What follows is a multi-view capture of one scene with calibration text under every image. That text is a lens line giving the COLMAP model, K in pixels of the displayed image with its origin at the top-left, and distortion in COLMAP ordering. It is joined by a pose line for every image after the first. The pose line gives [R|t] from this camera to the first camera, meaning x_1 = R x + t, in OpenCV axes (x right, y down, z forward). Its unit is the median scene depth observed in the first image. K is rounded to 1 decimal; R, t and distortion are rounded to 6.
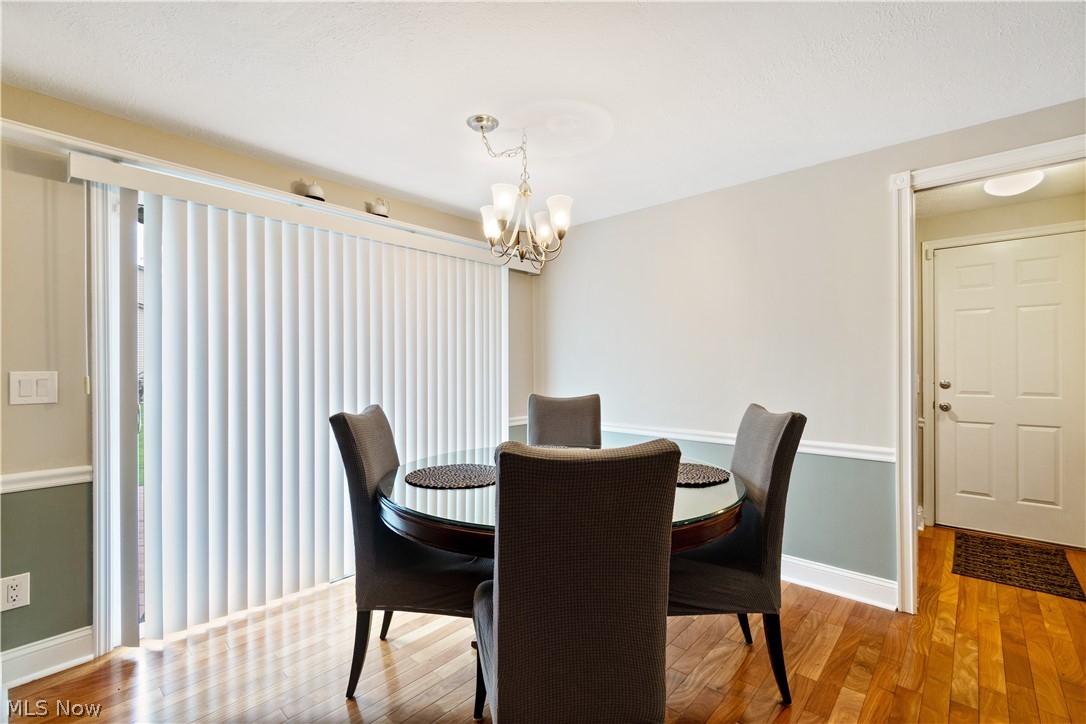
lens RADIAL K [[480.2, 0, 543.0], [0, 480.2, 362.0], [0, 0, 1]] dist [0.001426, 0.000276]
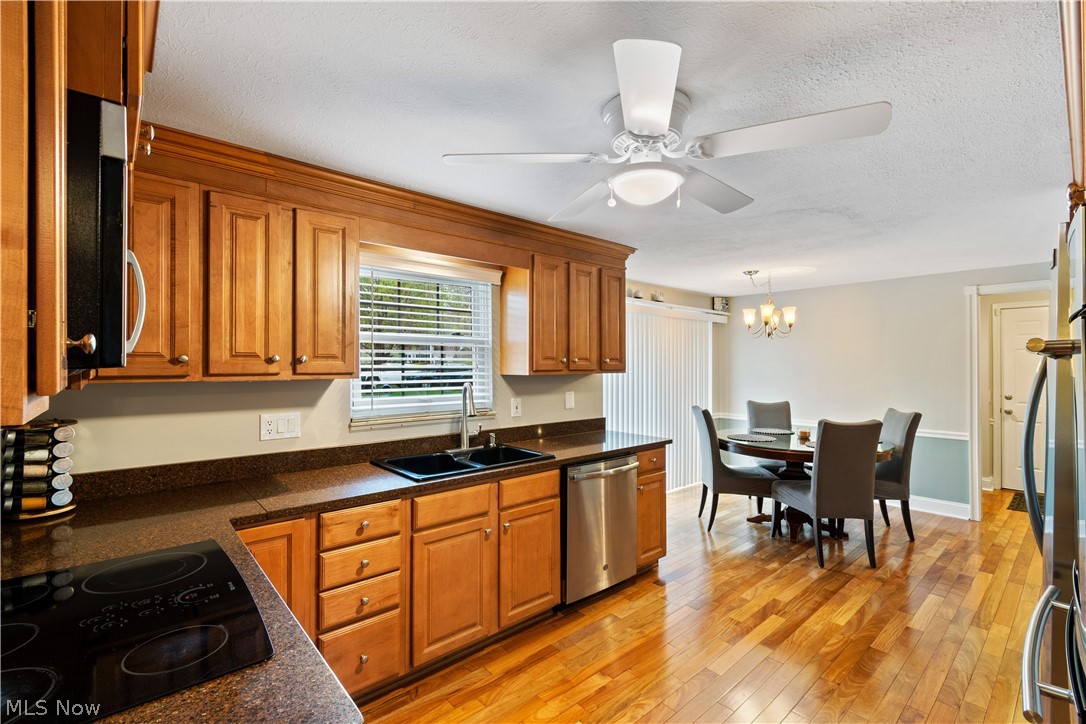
lens RADIAL K [[480.2, 0, 543.0], [0, 480.2, 362.0], [0, 0, 1]] dist [0.001426, 0.000276]
pose [[0.993211, 0.001872, -0.116314, -0.687368], [-0.002113, 0.999996, -0.001951, -0.088125], [0.116310, 0.002184, 0.993211, -1.040861]]
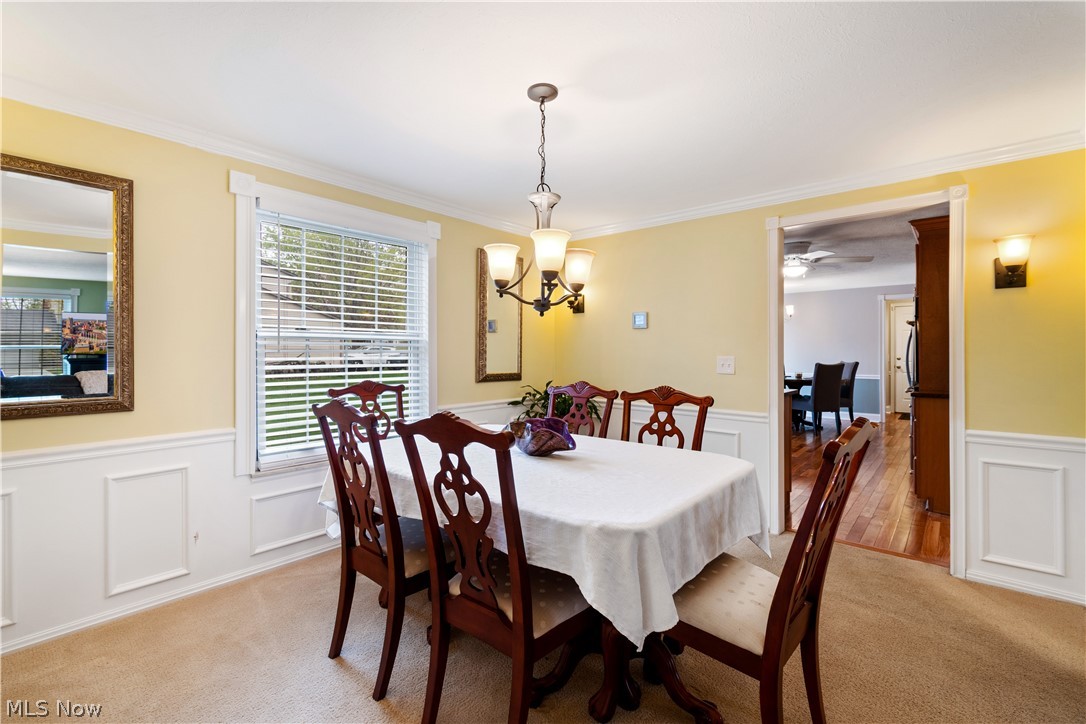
lens RADIAL K [[475.7, 0, 538.6], [0, 475.7, 342.6], [0, 0, 1]] dist [-0.000624, -0.000104]
pose [[0.999941, 0.008103, 0.007270, -1.703861], [-0.008061, 0.999951, -0.005723, -0.013995], [-0.007316, 0.005664, 0.999957, -2.345129]]
